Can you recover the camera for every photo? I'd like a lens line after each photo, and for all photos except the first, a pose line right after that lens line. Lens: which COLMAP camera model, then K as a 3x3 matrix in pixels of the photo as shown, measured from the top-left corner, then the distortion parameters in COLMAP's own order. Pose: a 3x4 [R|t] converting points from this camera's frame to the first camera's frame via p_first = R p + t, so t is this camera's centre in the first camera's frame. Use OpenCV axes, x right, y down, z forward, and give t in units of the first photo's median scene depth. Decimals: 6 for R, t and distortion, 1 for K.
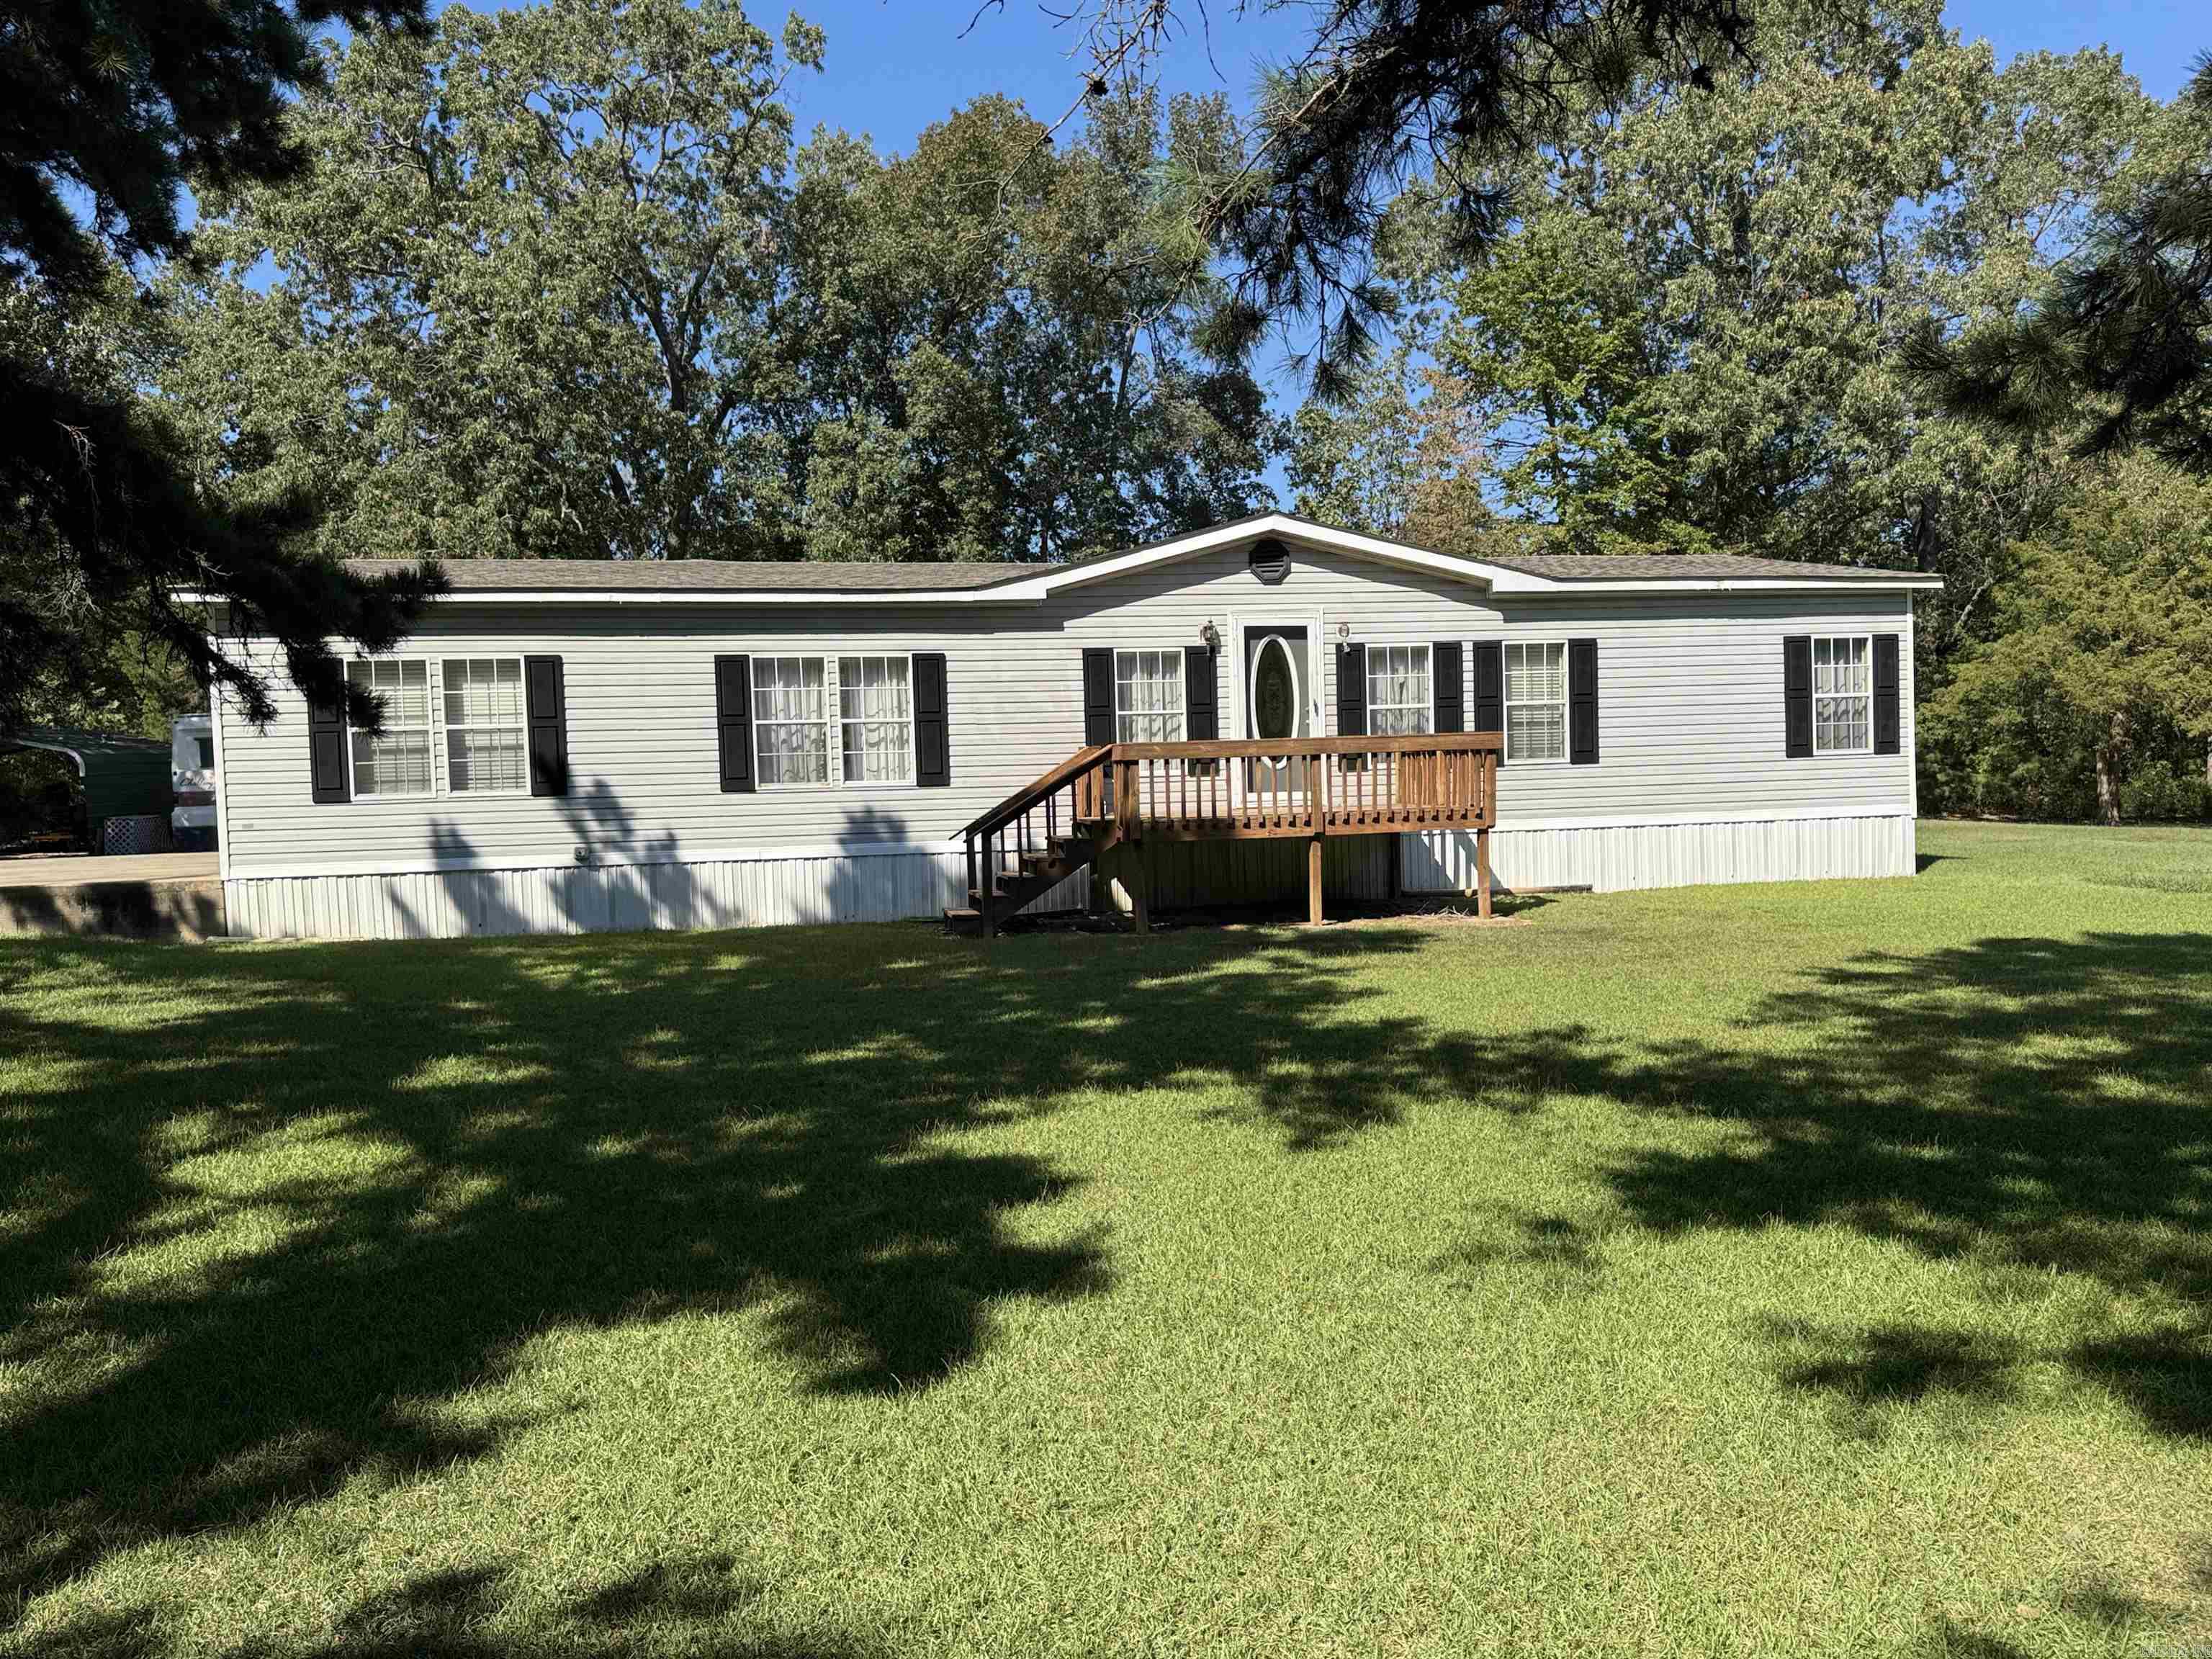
lens RADIAL K [[1620.1, 0, 1108.0], [0, 1620.1, 836.6], [0, 0, 1]] dist [0.047393, -0.042011]
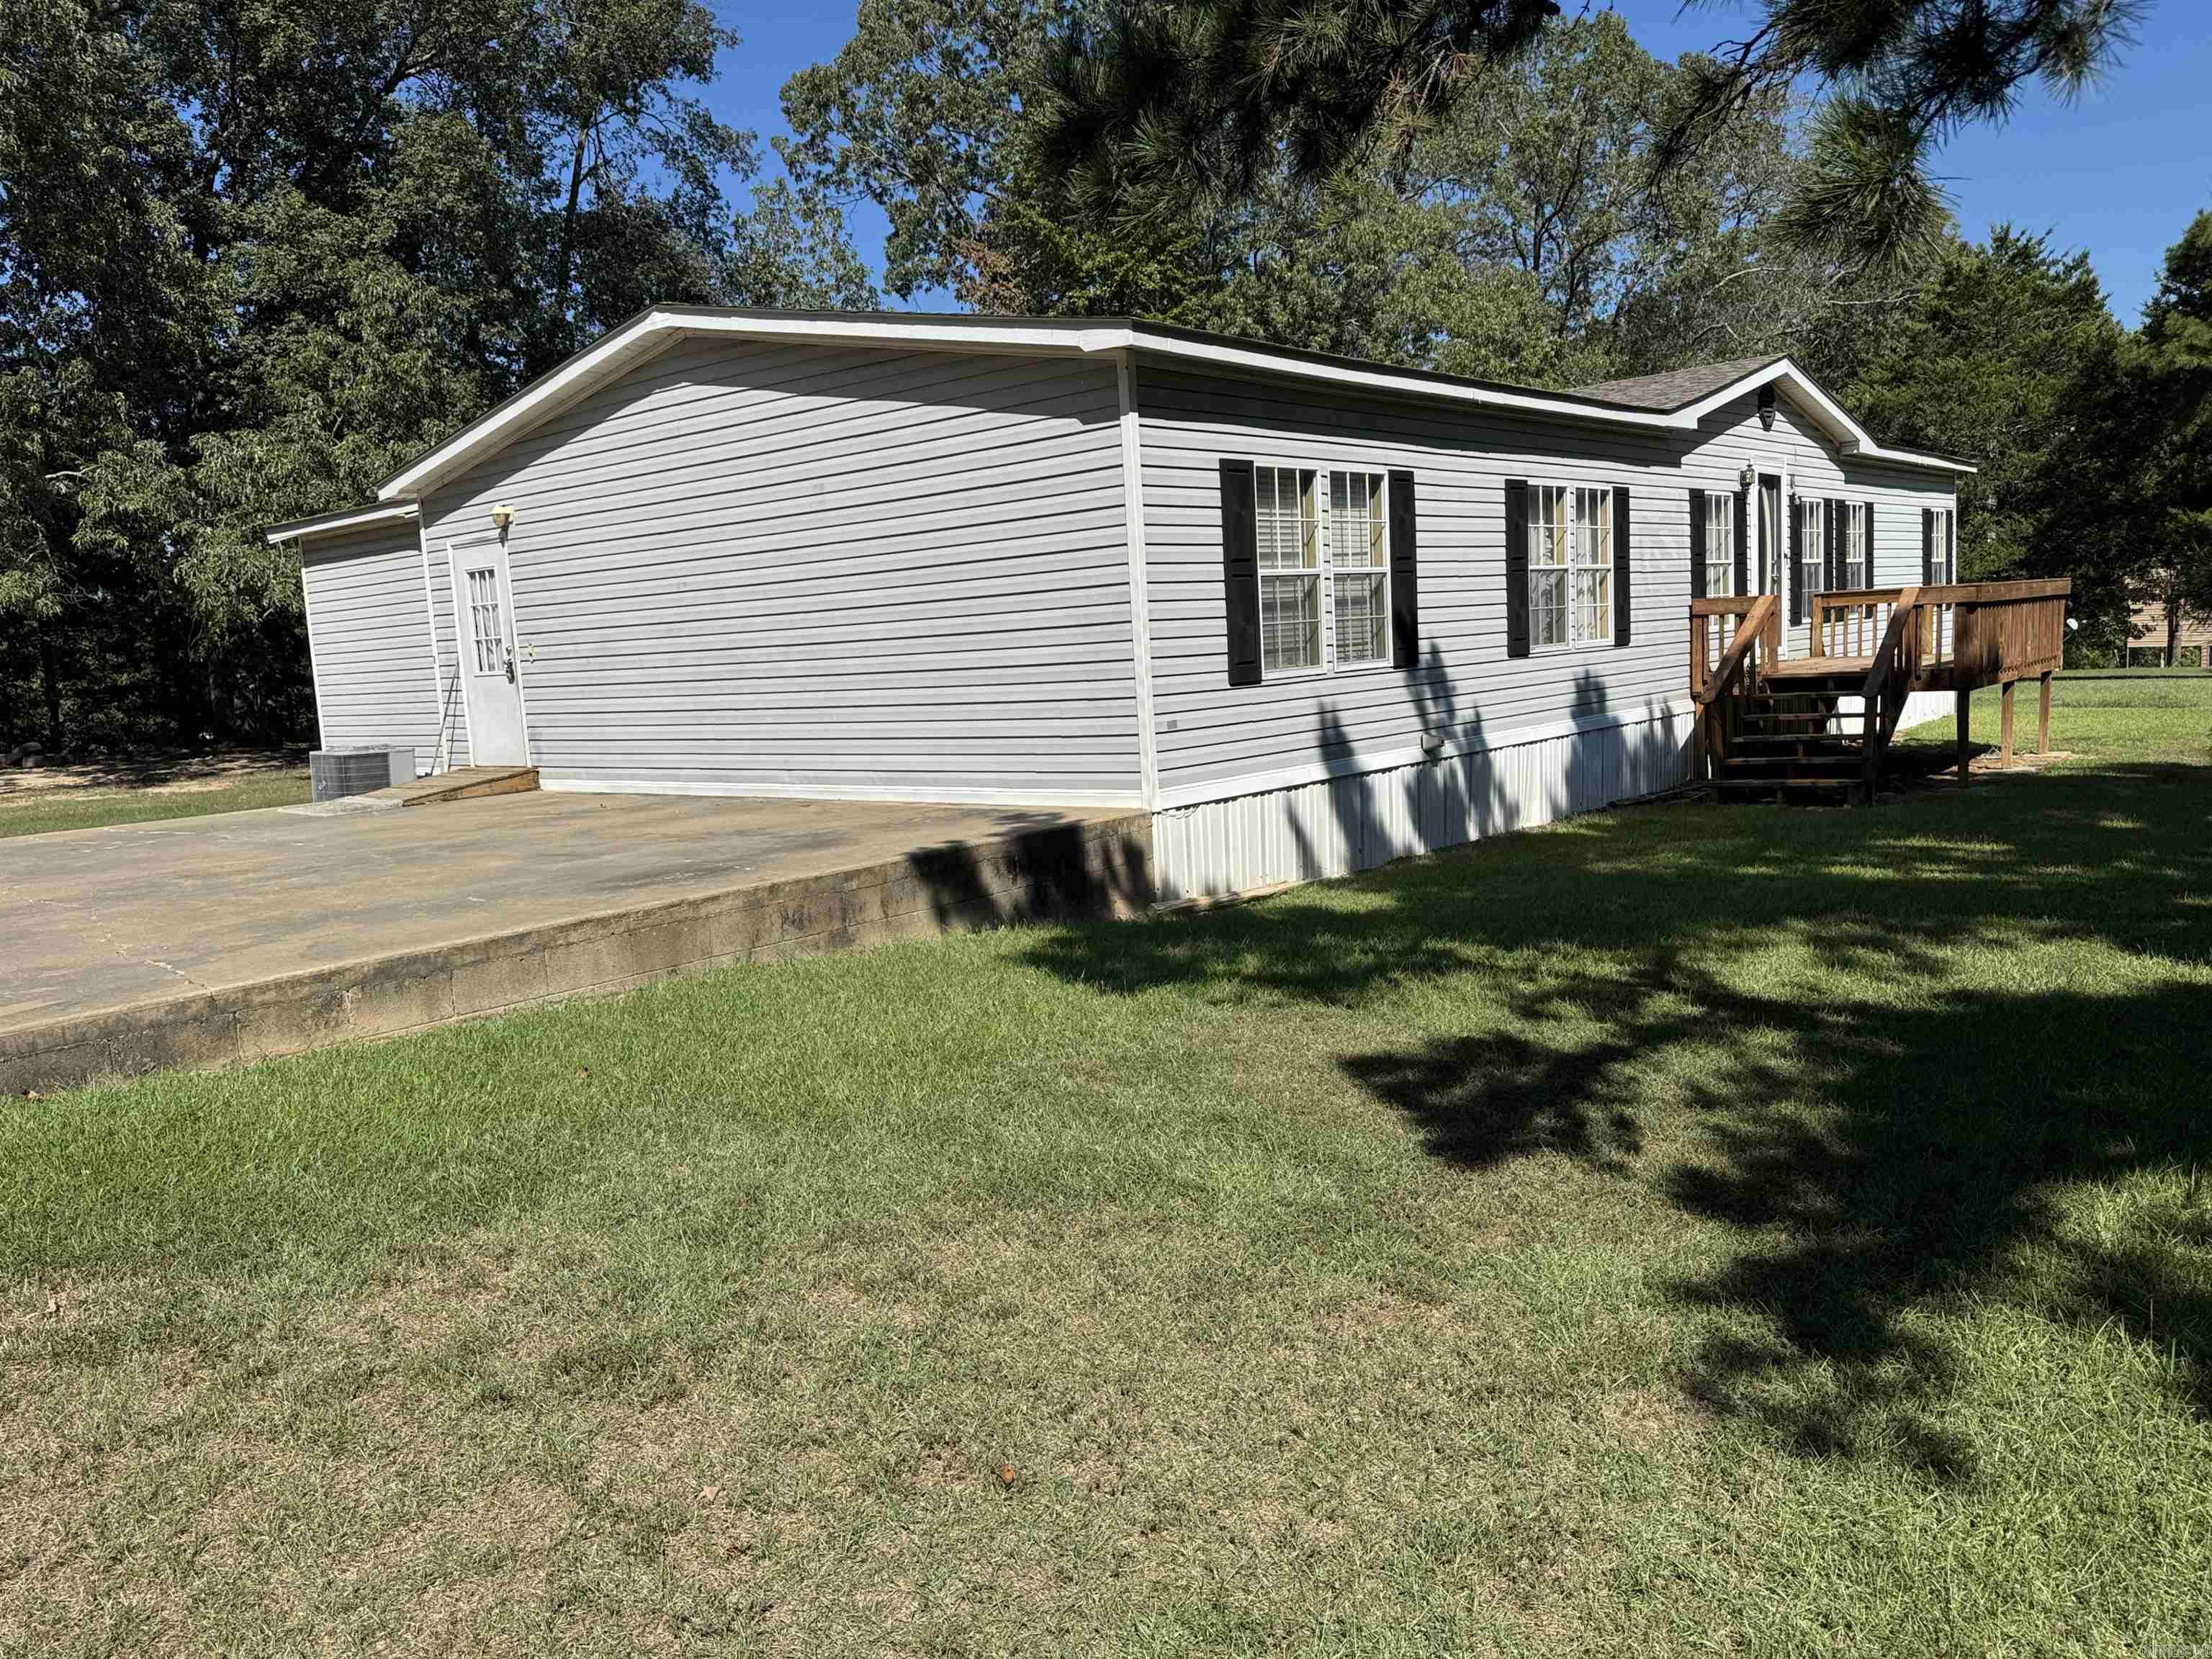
lens RADIAL K [[1620.1, 0, 1093.6], [0, 1620.1, 815.3], [0, 0, 1]] dist [0.047393, -0.042011]
pose [[0.799488, -0.082399, 0.595004, -0.812489], [0.057281, 0.996491, 0.061032, -0.009856], [-0.597945, -0.014712, 0.801402, 0.453290]]
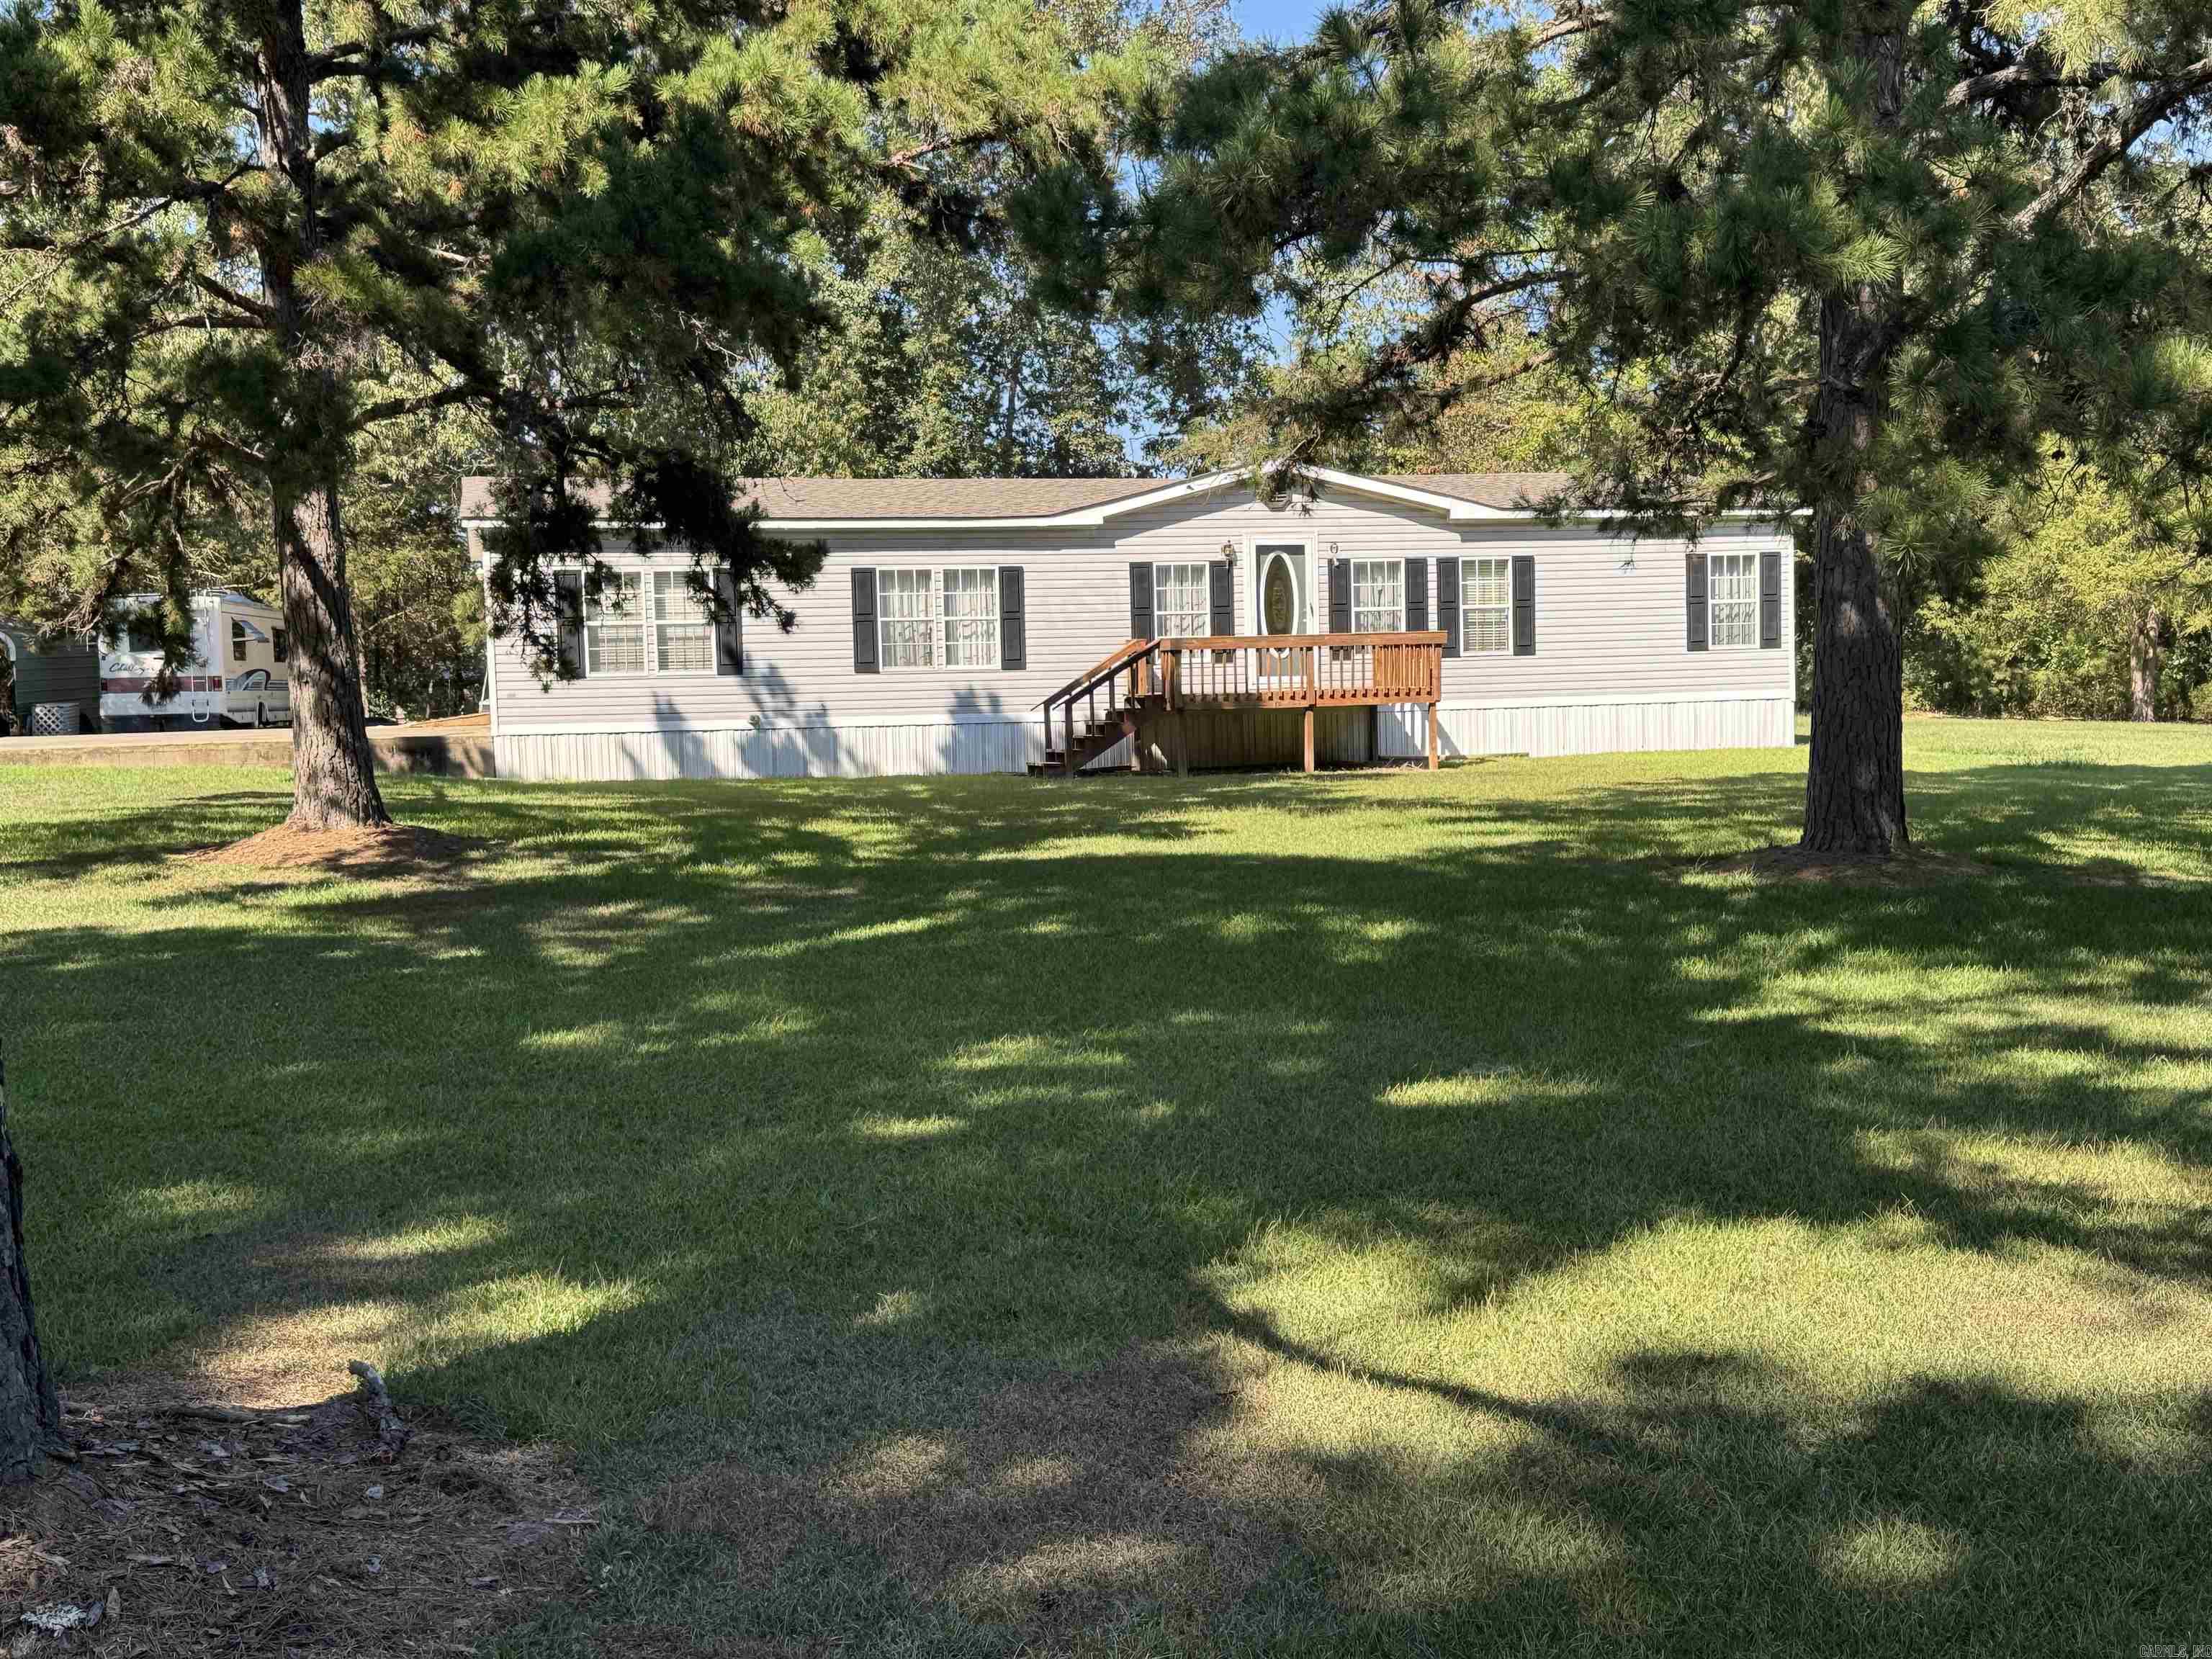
lens RADIAL K [[2494.9, 0, 1150.6], [0, 2494.9, 917.1], [0, 0, 1]] dist [0.082191, 0.000000]
pose [[0.998341, -0.000627, 0.057579, -0.111255], [-0.002585, 0.998444, 0.055697, 0.052231], [-0.057524, -0.055753, 0.996786, -0.962027]]
